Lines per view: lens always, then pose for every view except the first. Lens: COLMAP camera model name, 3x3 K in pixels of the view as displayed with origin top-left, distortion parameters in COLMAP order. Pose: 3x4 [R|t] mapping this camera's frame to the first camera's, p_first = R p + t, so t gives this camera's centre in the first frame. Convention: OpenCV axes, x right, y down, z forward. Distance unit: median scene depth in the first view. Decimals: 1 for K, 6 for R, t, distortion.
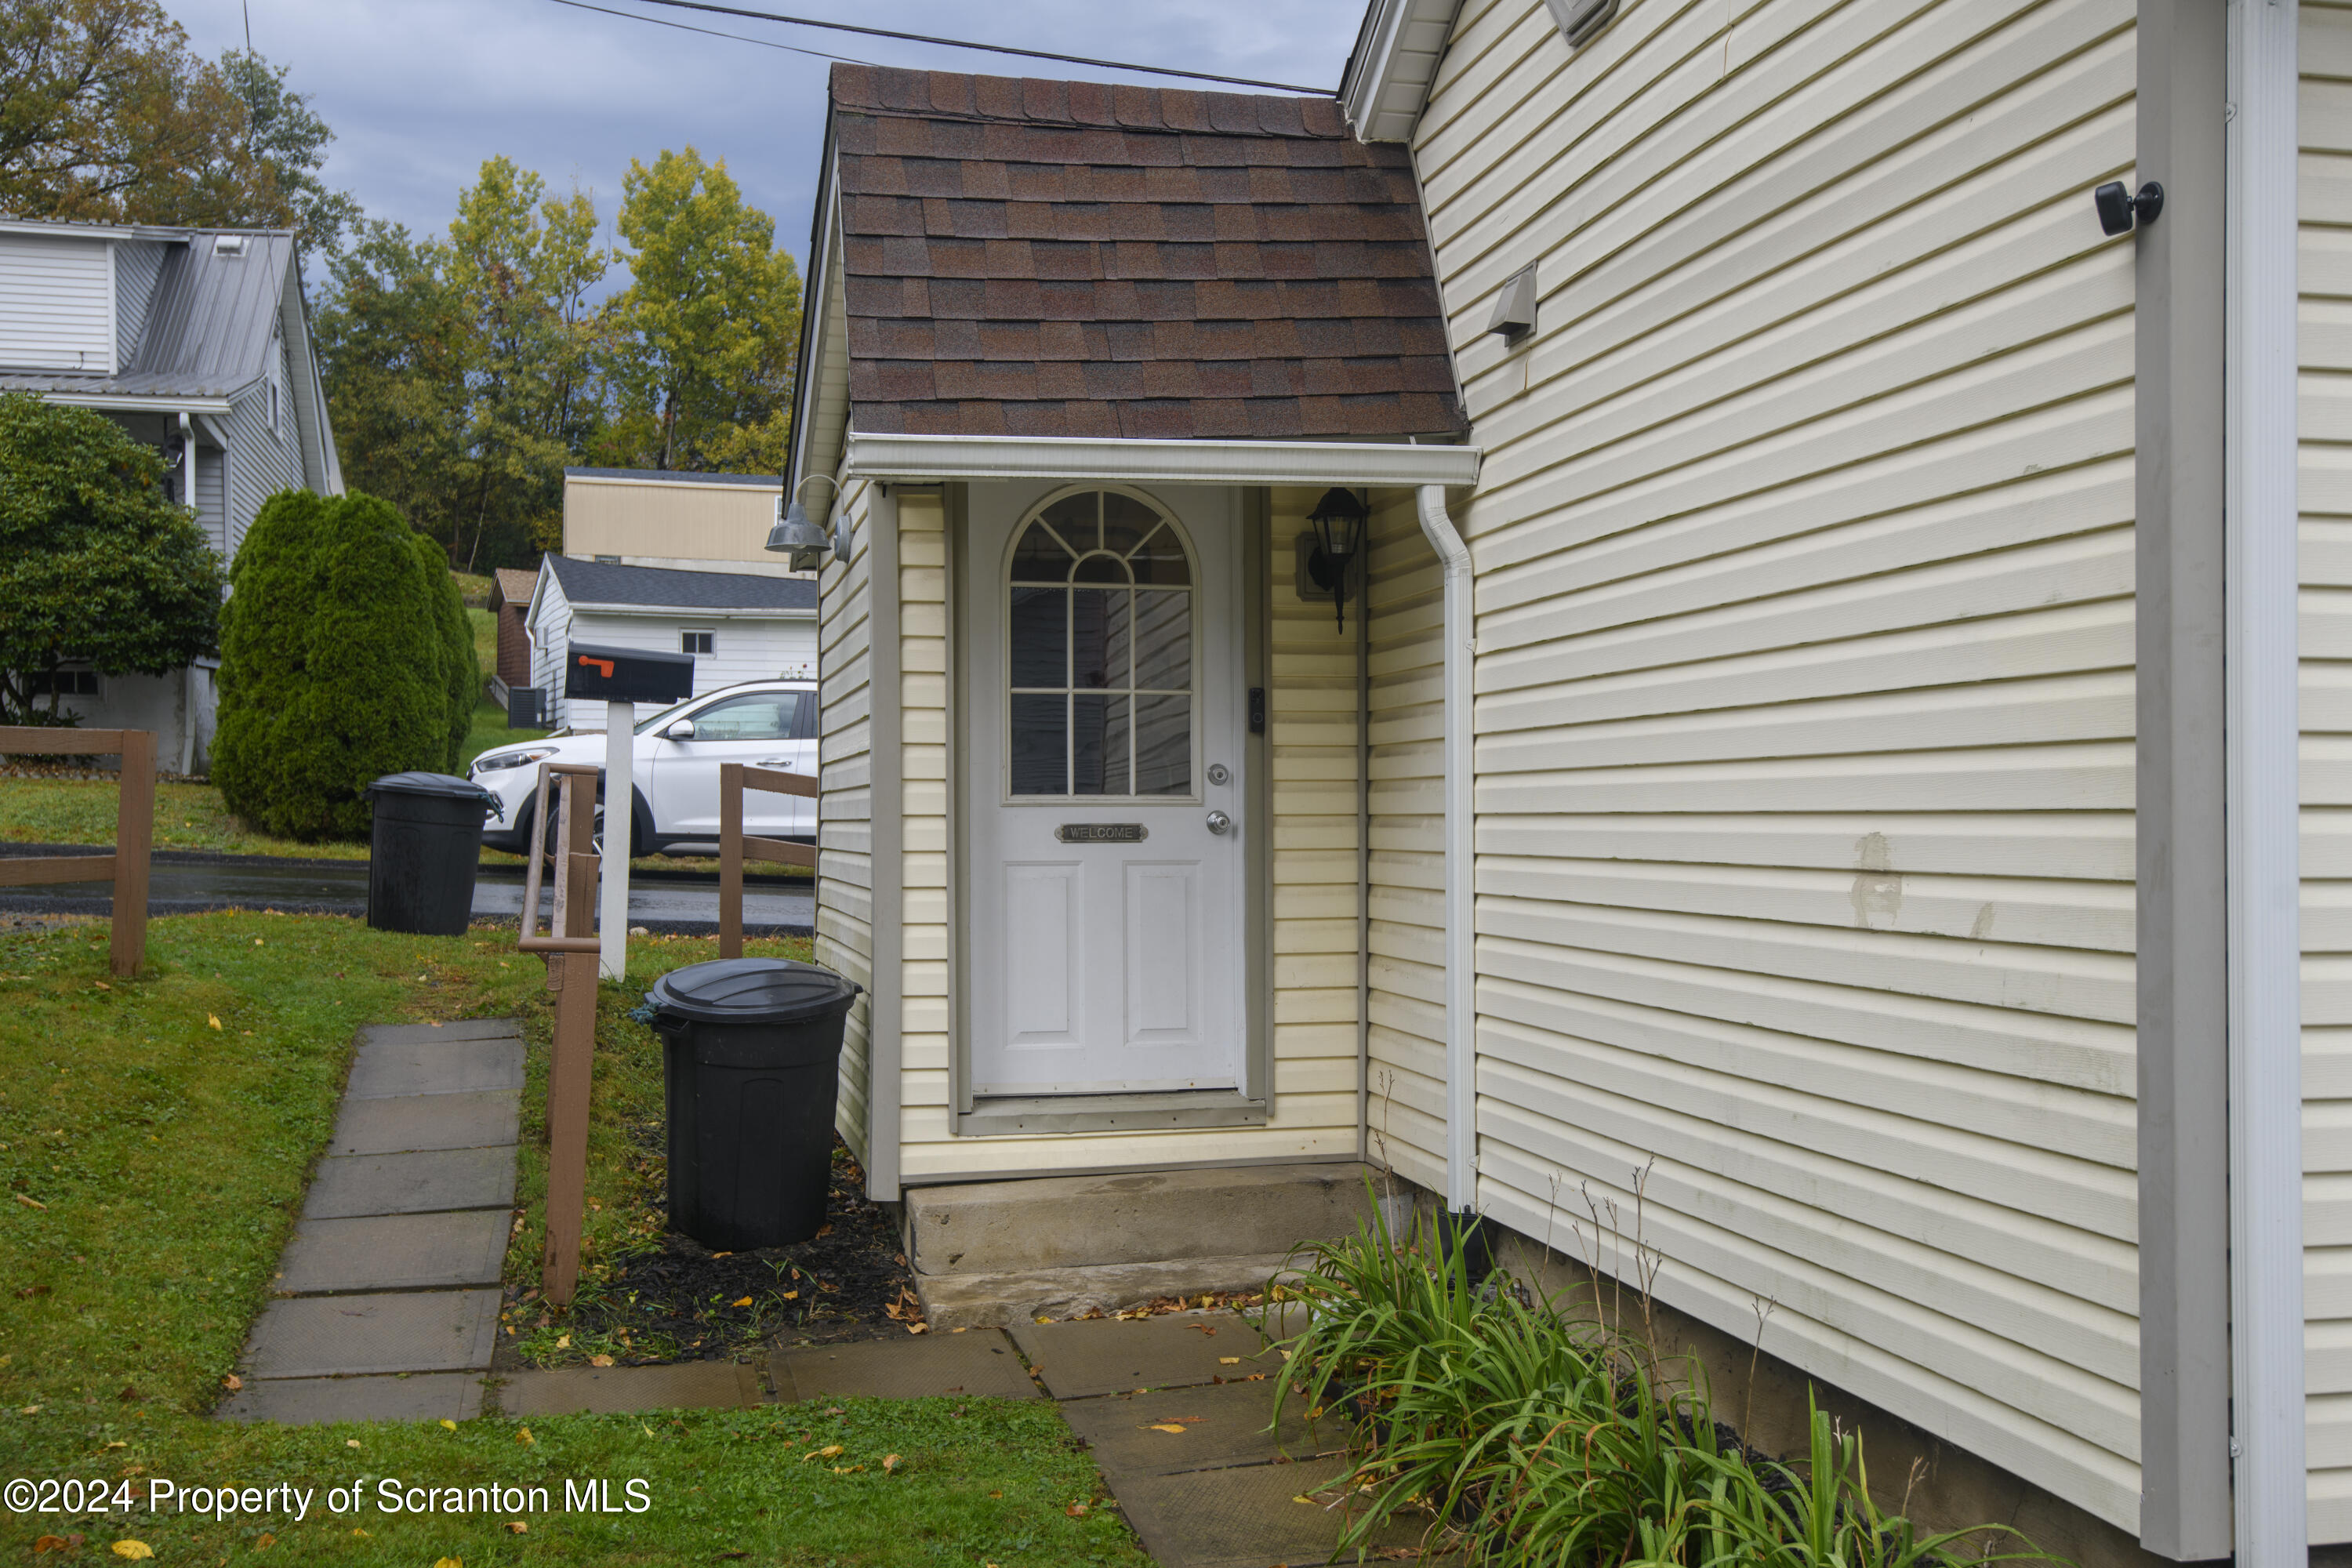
lens RADIAL K [[2364.1, 0, 1176.0], [0, 2364.1, 784.0], [0, 0, 1]] dist [0.047033, -0.018775]
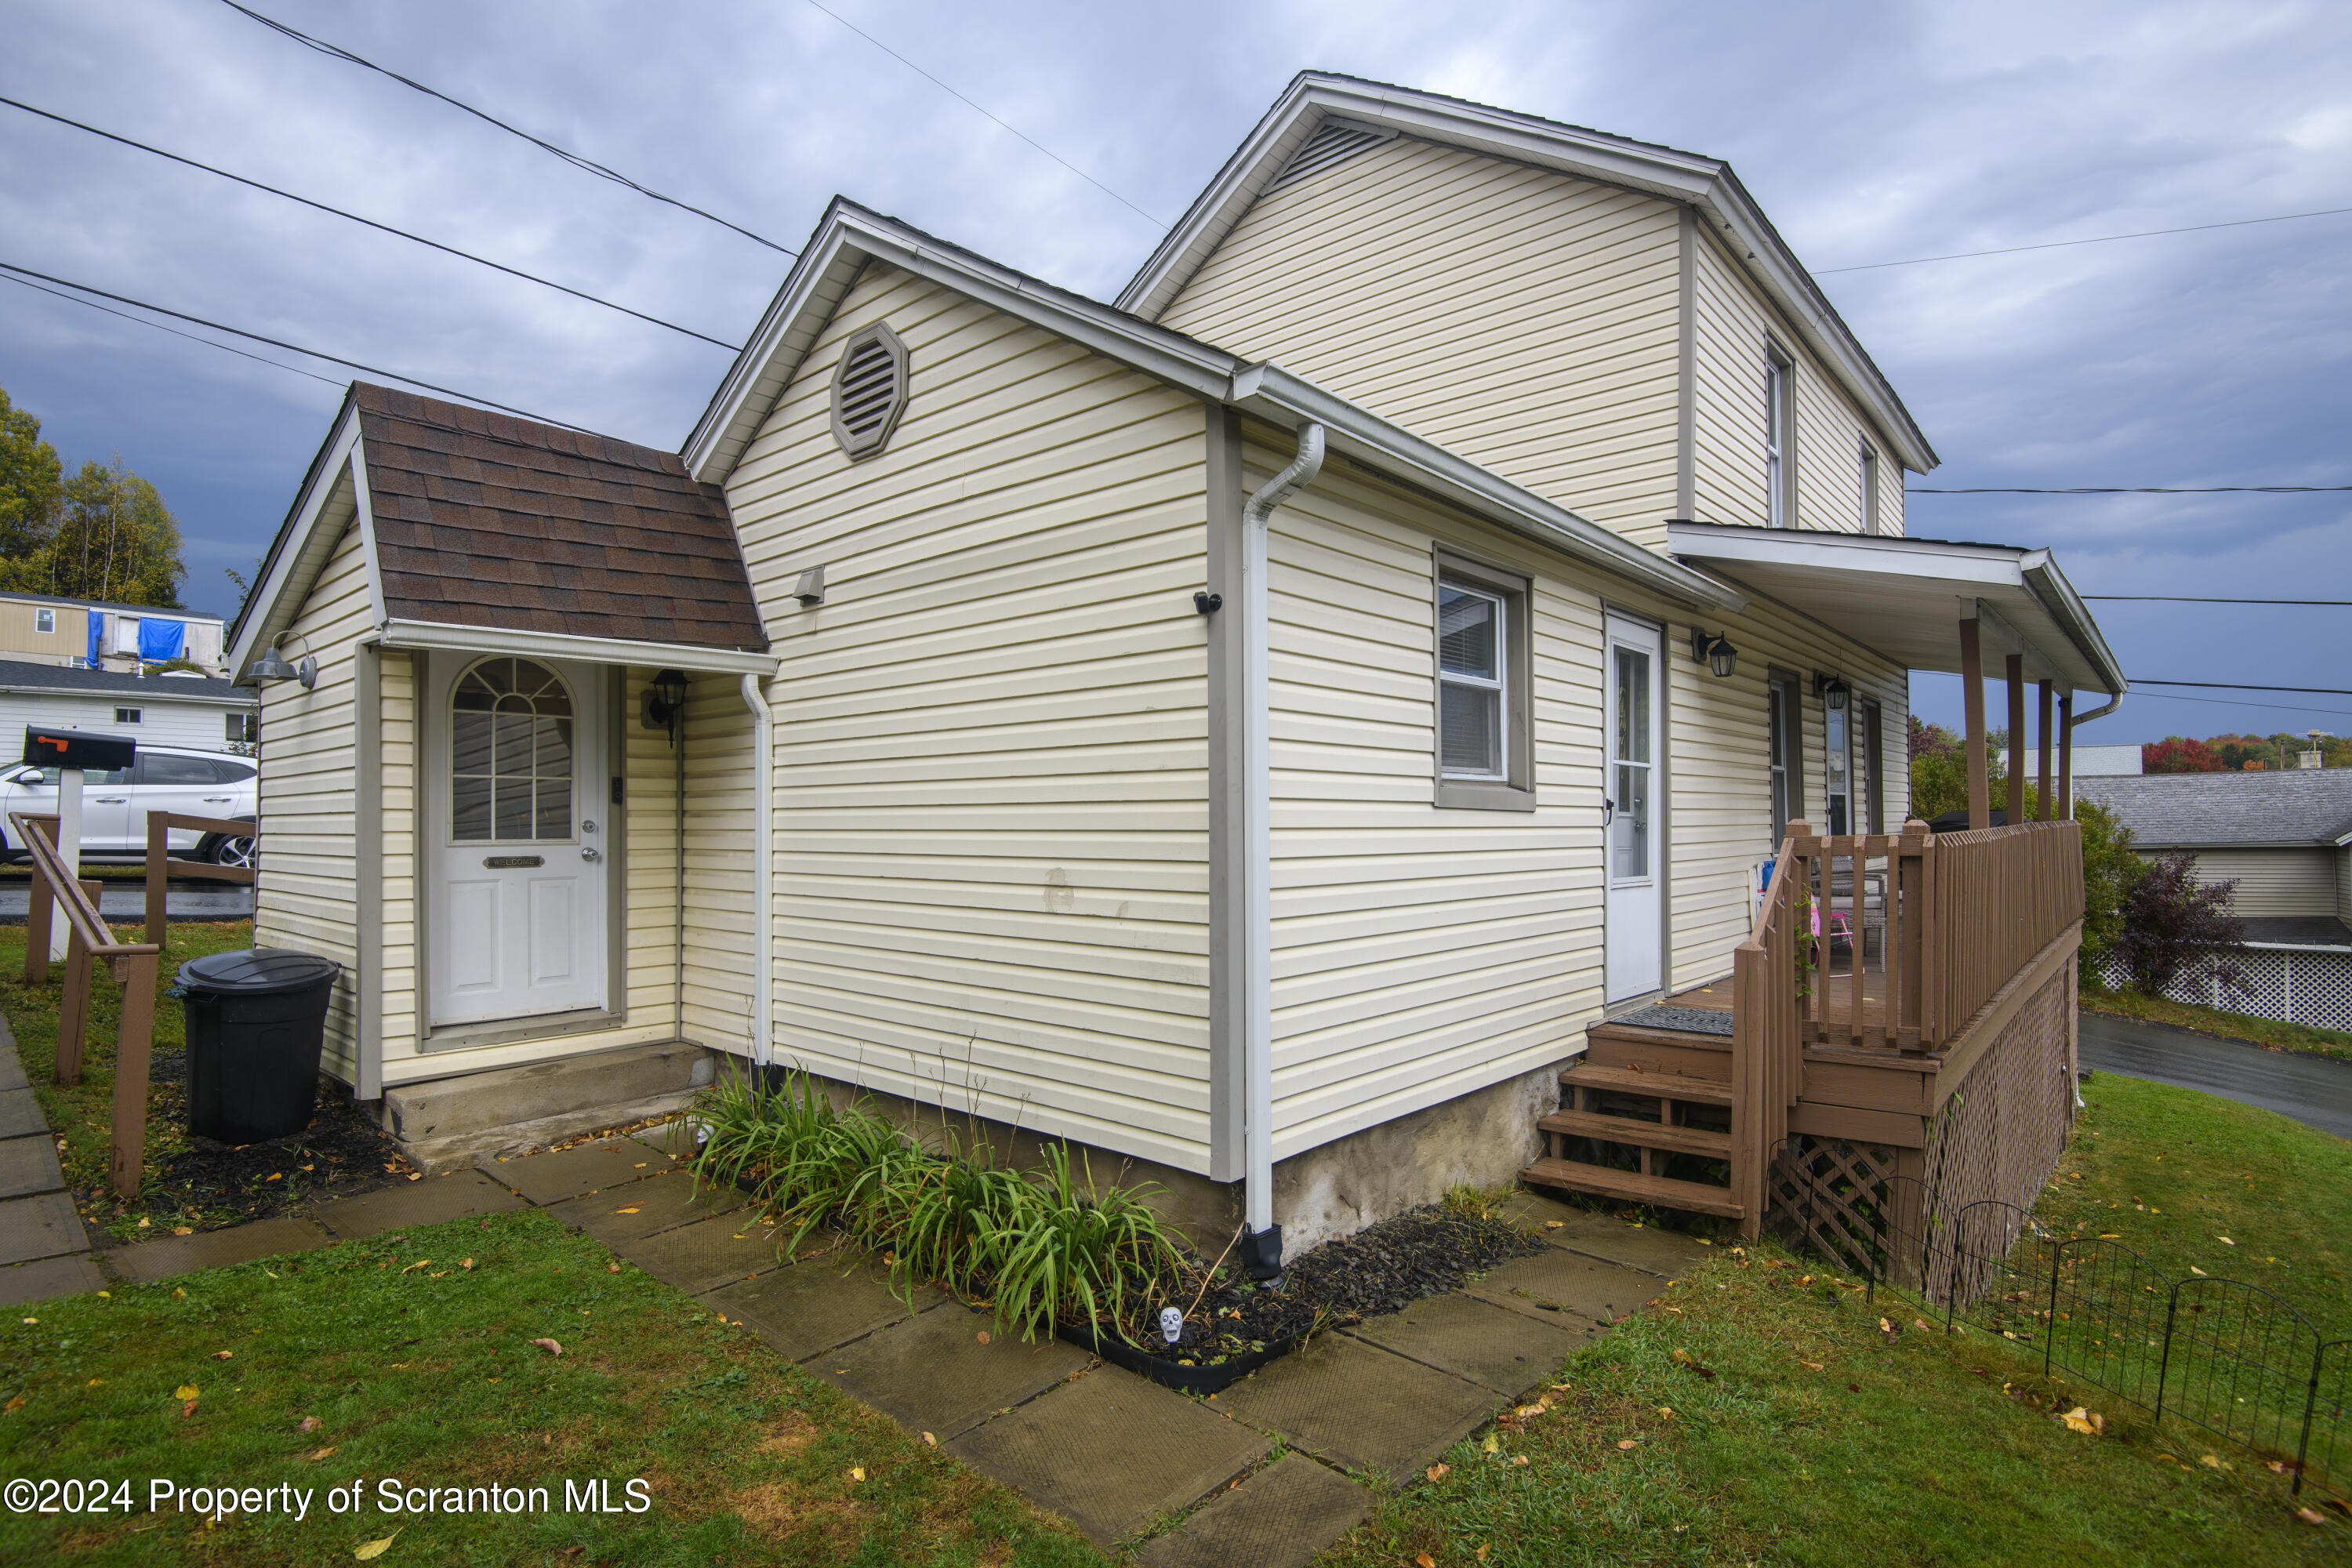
lens RADIAL K [[1198.6, 0, 1176.0], [0, 1198.6, 784.0], [0, 0, 1]] dist [-0.013166, -0.020033]
pose [[0.801719, 0.014029, 0.597537, -0.169638], [-0.004797, 0.999843, -0.017039, -0.023606], [-0.597683, 0.010795, 0.801660, 0.045369]]
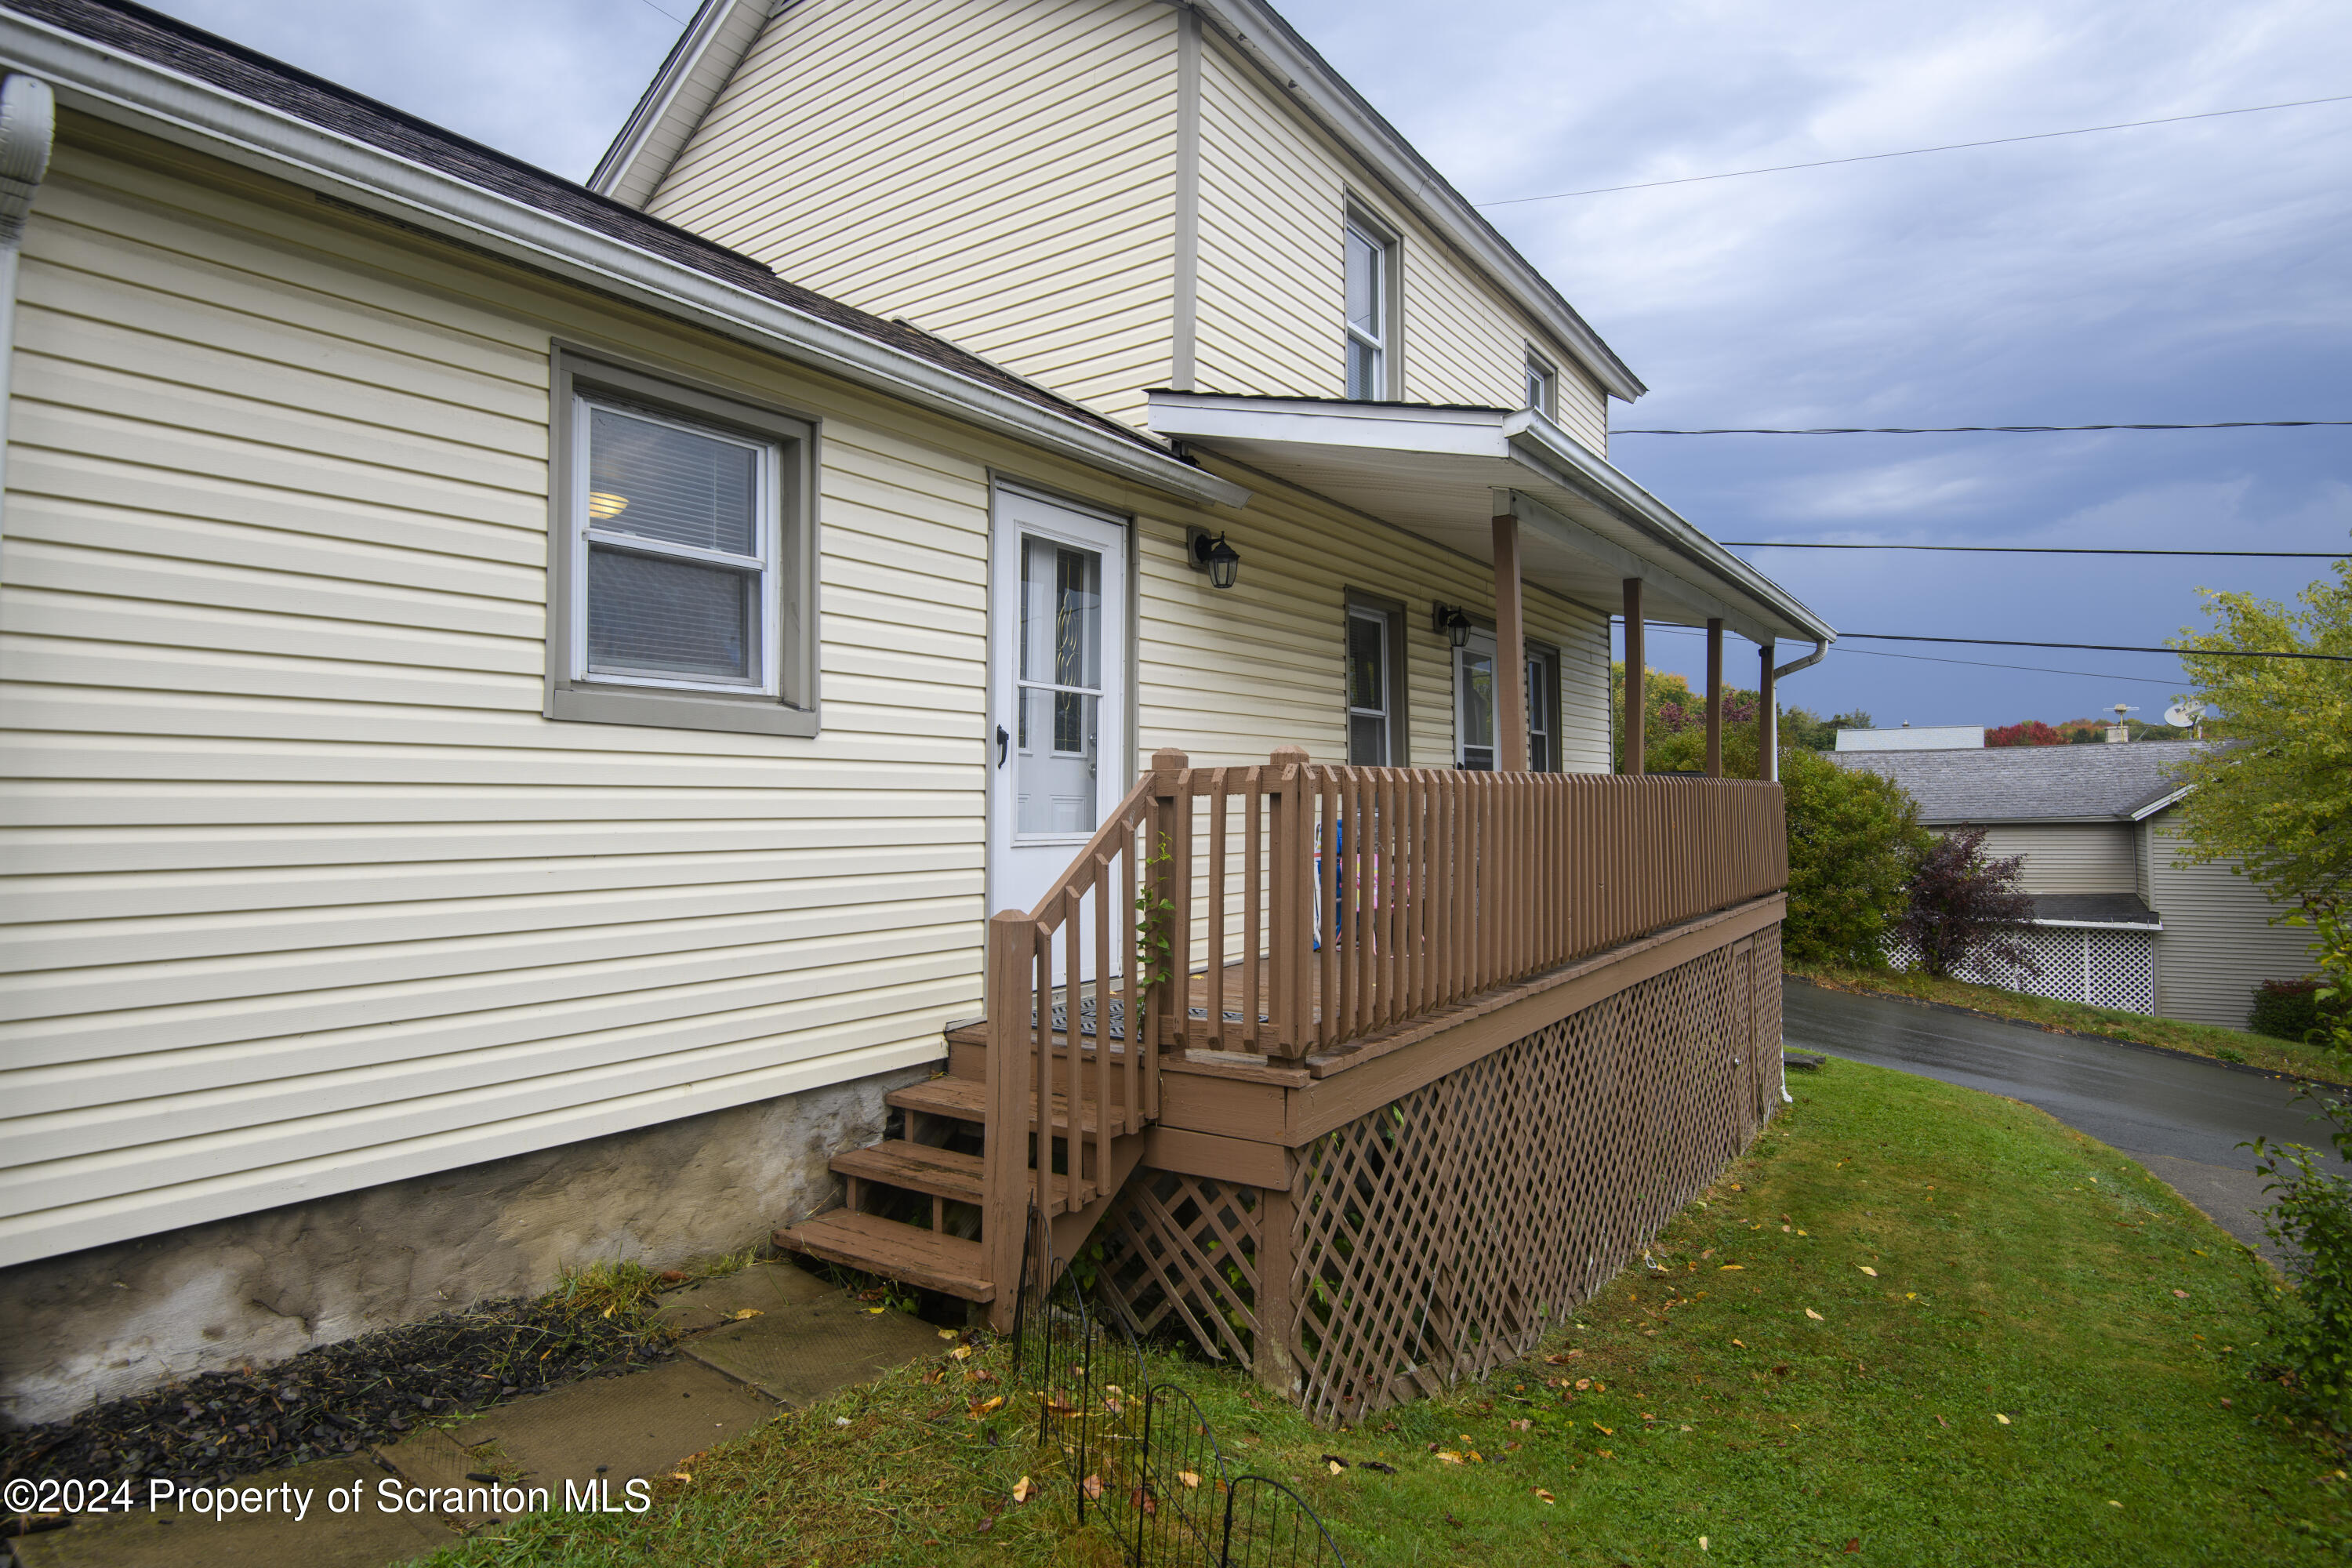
lens RADIAL K [[1243.3, 0, 1176.5], [0, 1243.3, 751.2], [0, 0, 1]] dist [0.002134, -0.028019]
pose [[0.738187, 0.023185, 0.674197, 0.267962], [-0.002899, 0.999509, -0.031197, 0.008927], [-0.674590, 0.021075, 0.737892, -0.035694]]
